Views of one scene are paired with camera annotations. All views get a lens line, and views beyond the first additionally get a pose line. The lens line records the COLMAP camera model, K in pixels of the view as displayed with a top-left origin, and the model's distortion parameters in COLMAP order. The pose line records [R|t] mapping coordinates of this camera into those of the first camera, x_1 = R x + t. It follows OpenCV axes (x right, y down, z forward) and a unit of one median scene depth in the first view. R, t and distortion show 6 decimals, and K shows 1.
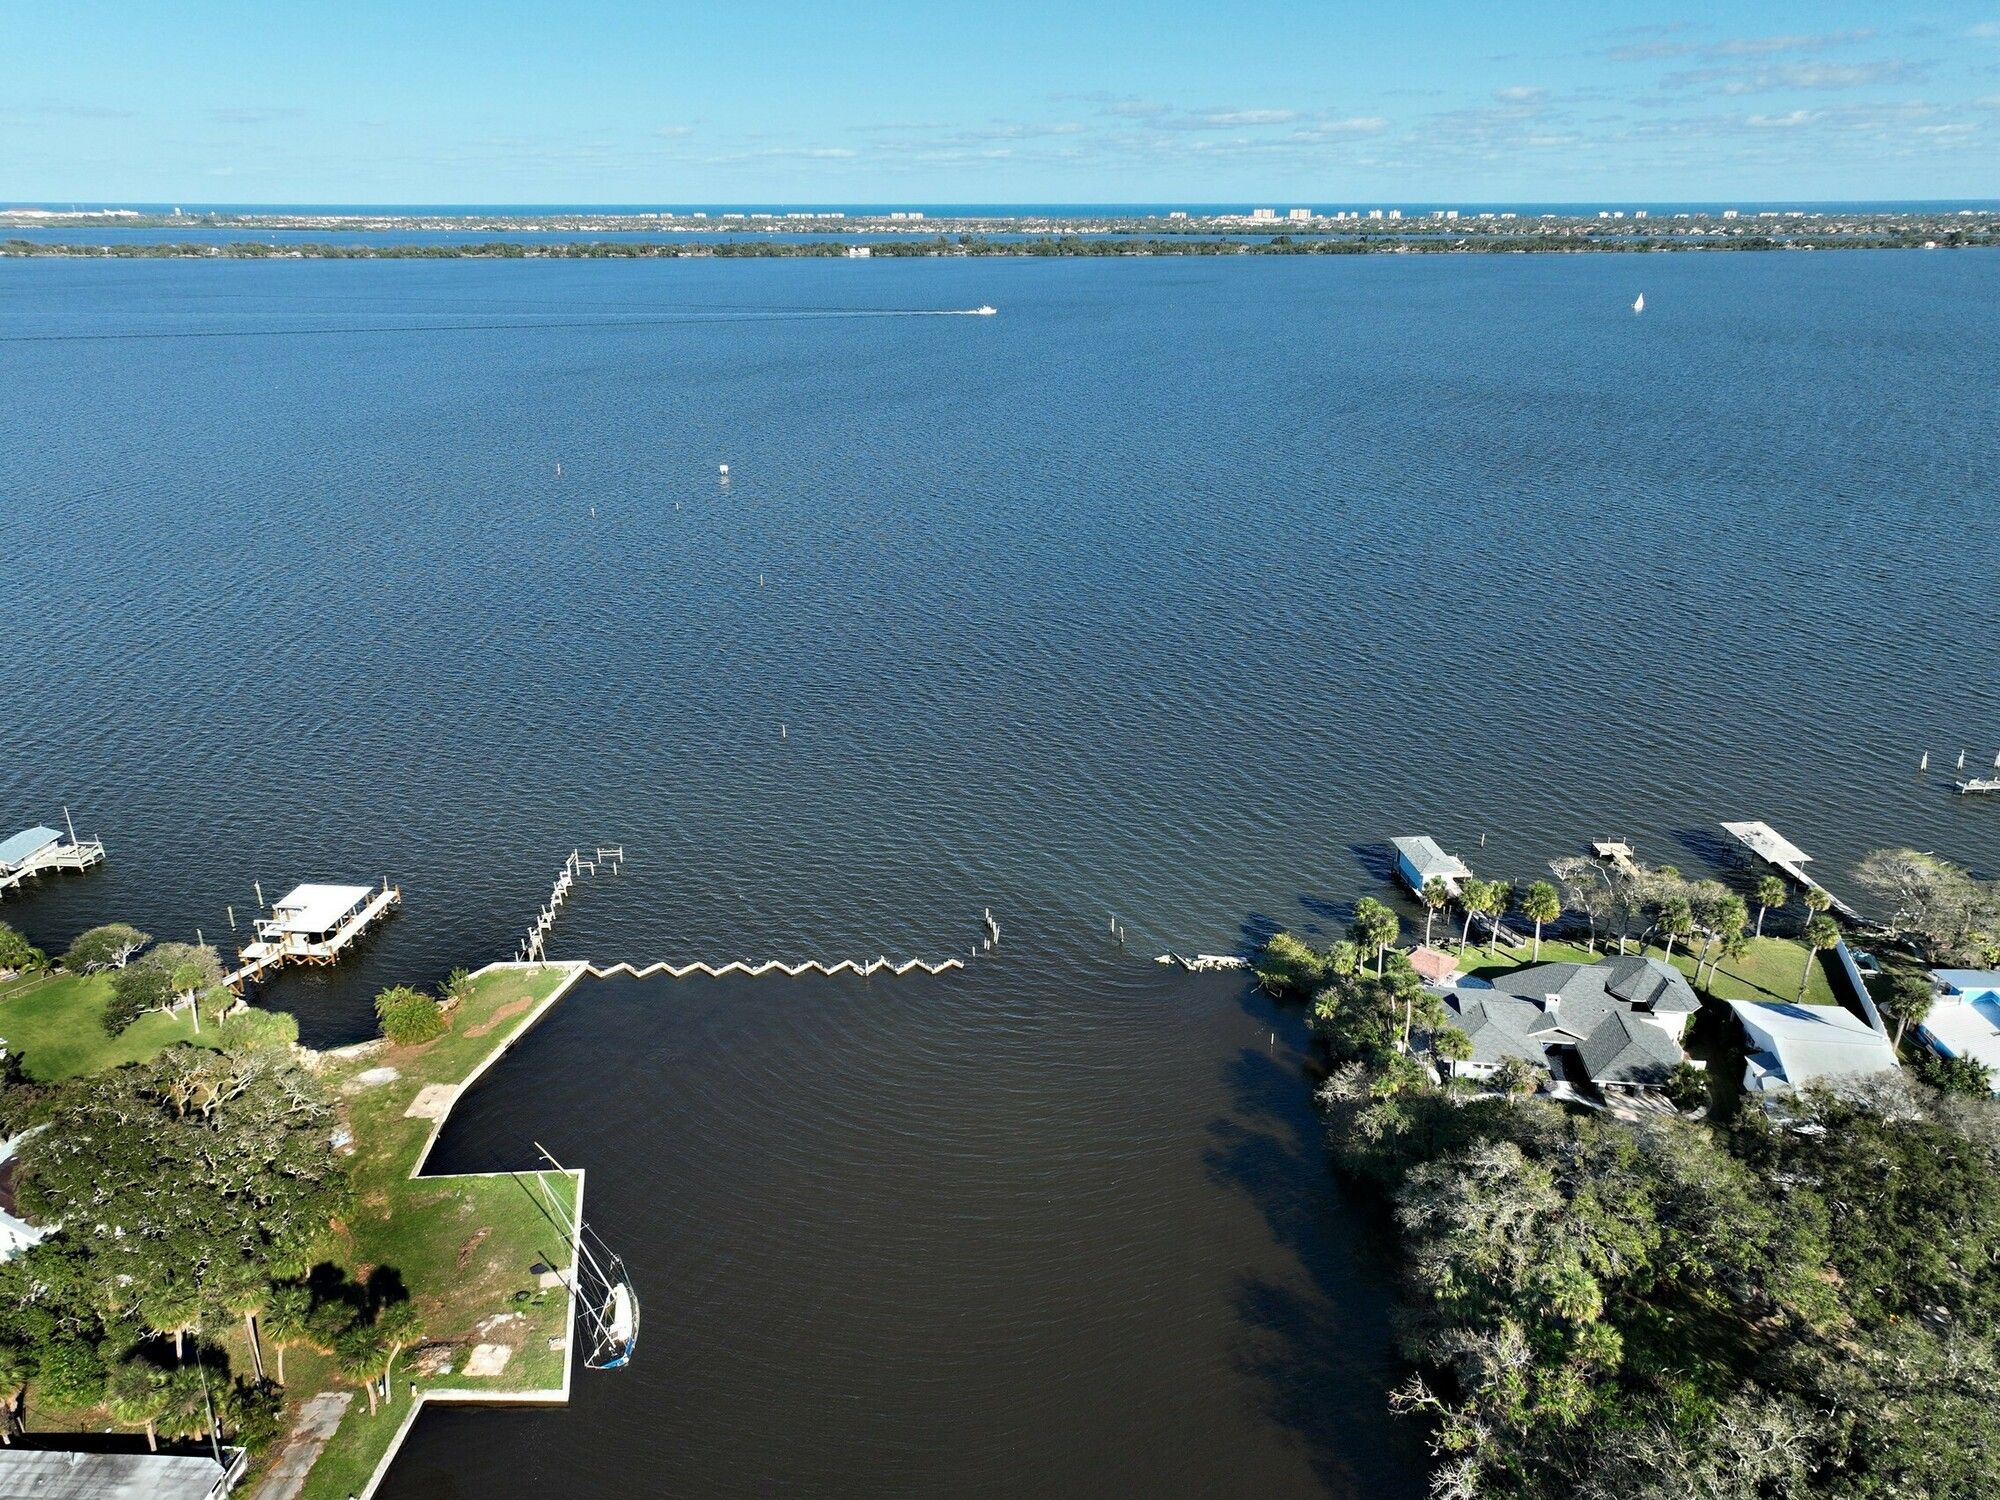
lens RADIAL K [[1420.2, 0, 1005.6], [0, 1420.2, 741.3], [0, 0, 1]] dist [-0.007432, 0.019265]
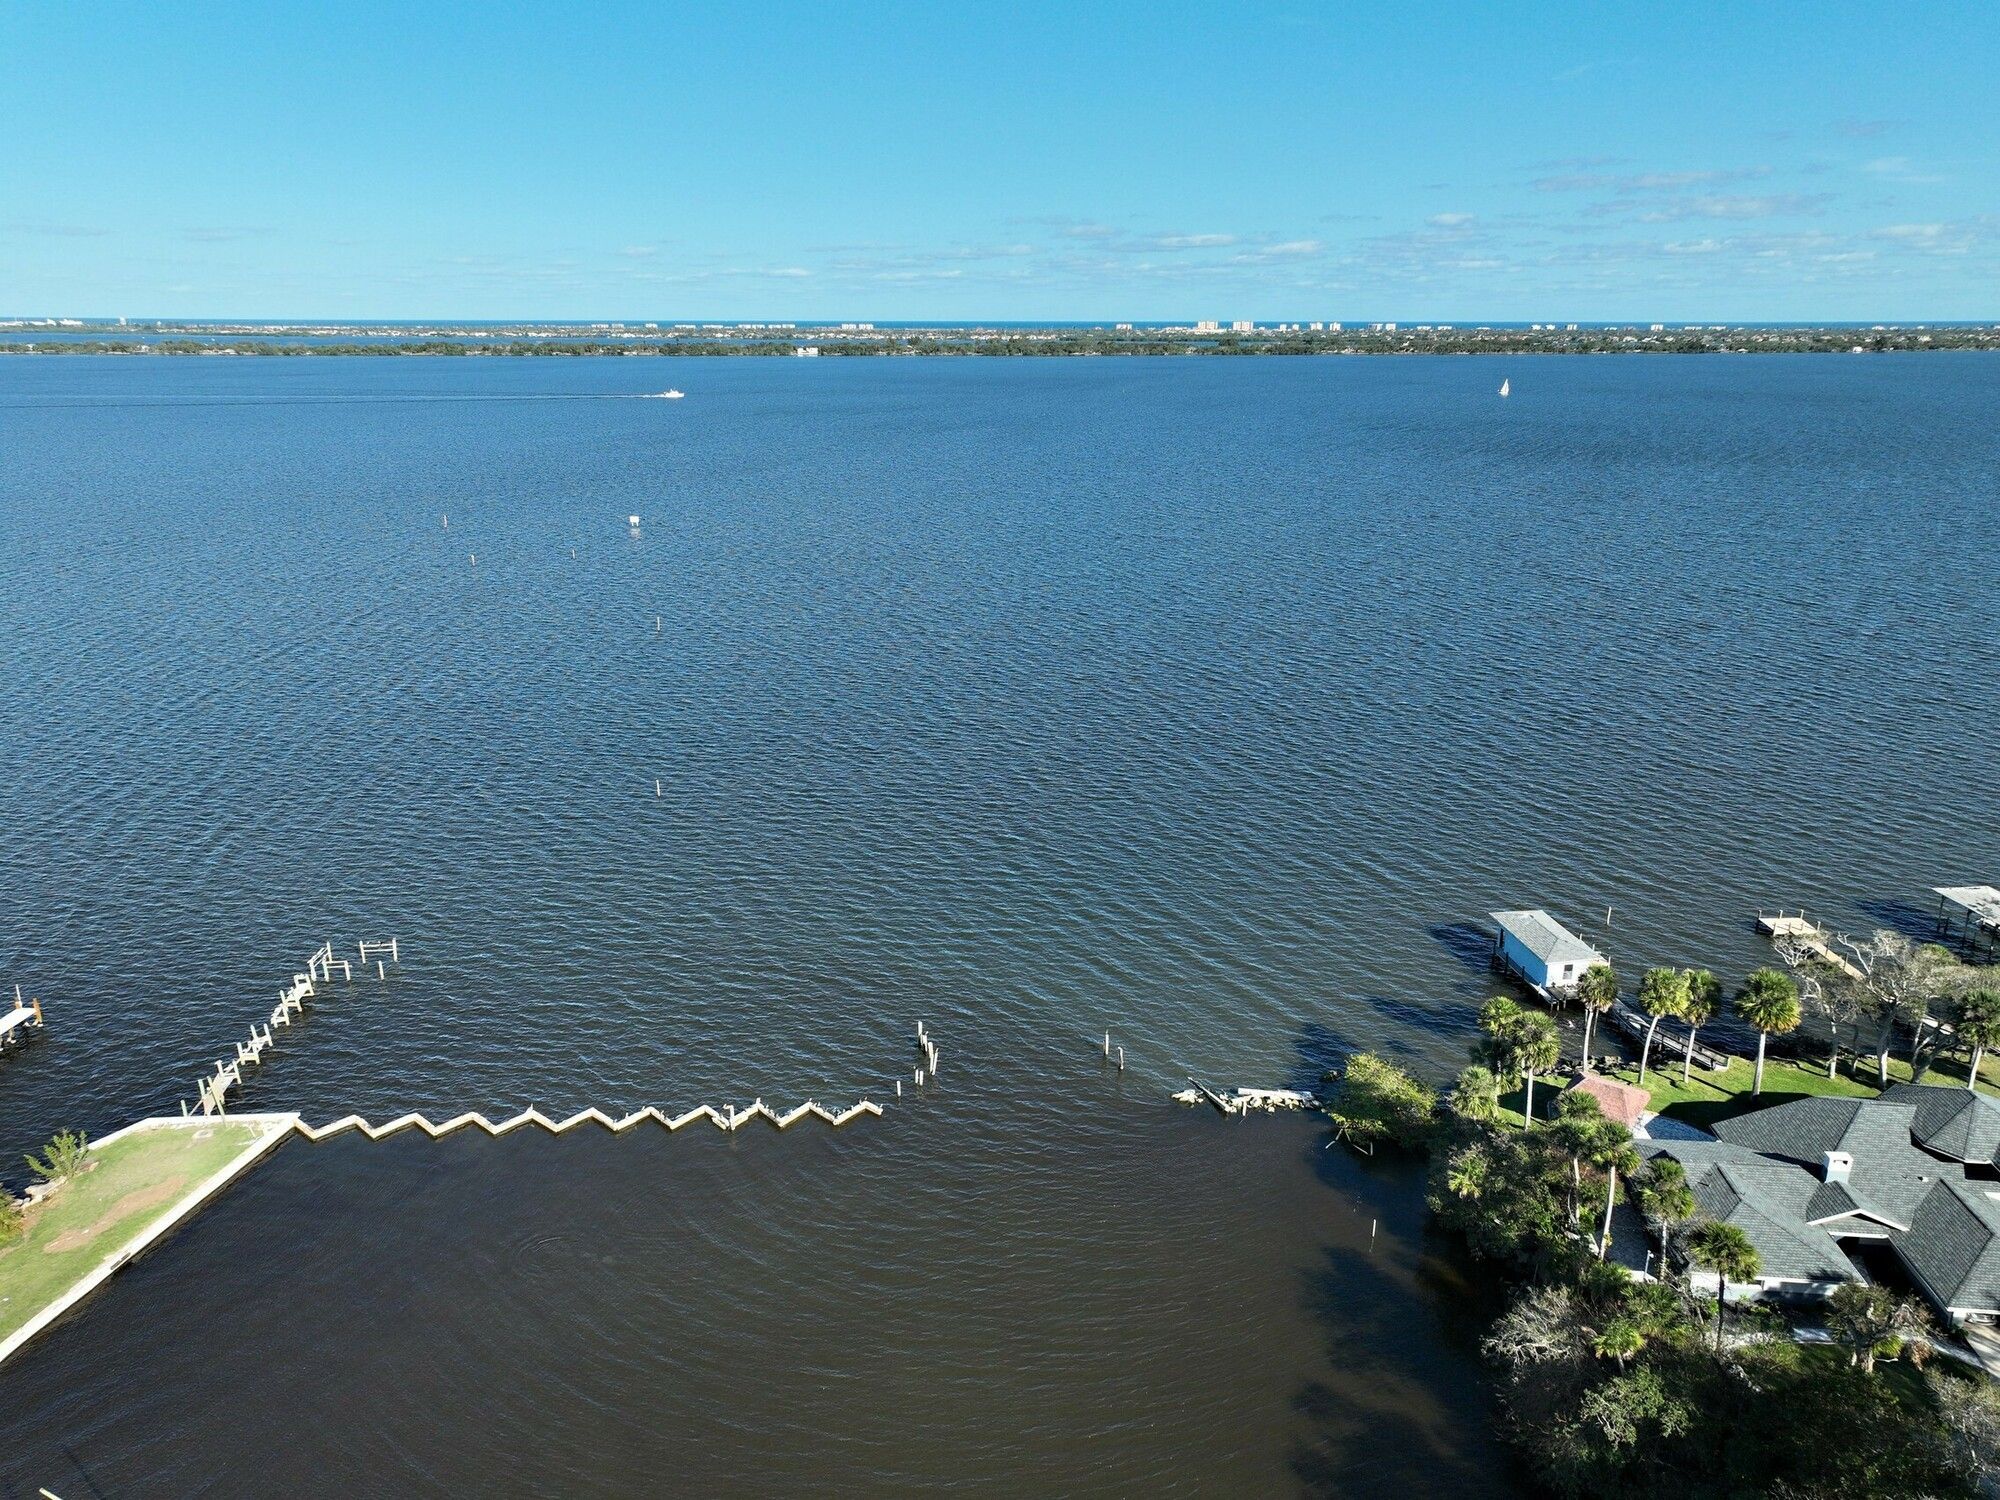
lens RADIAL K [[1420.2, 0, 1005.6], [0, 1420.2, 741.3], [0, 0, 1]] dist [-0.007432, 0.019265]
pose [[0.999411, -0.007011, 0.033584, 0.006263], [0.009493, 0.997190, -0.074315, 0.037571], [-0.032969, 0.074590, 0.996669, 0.335622]]
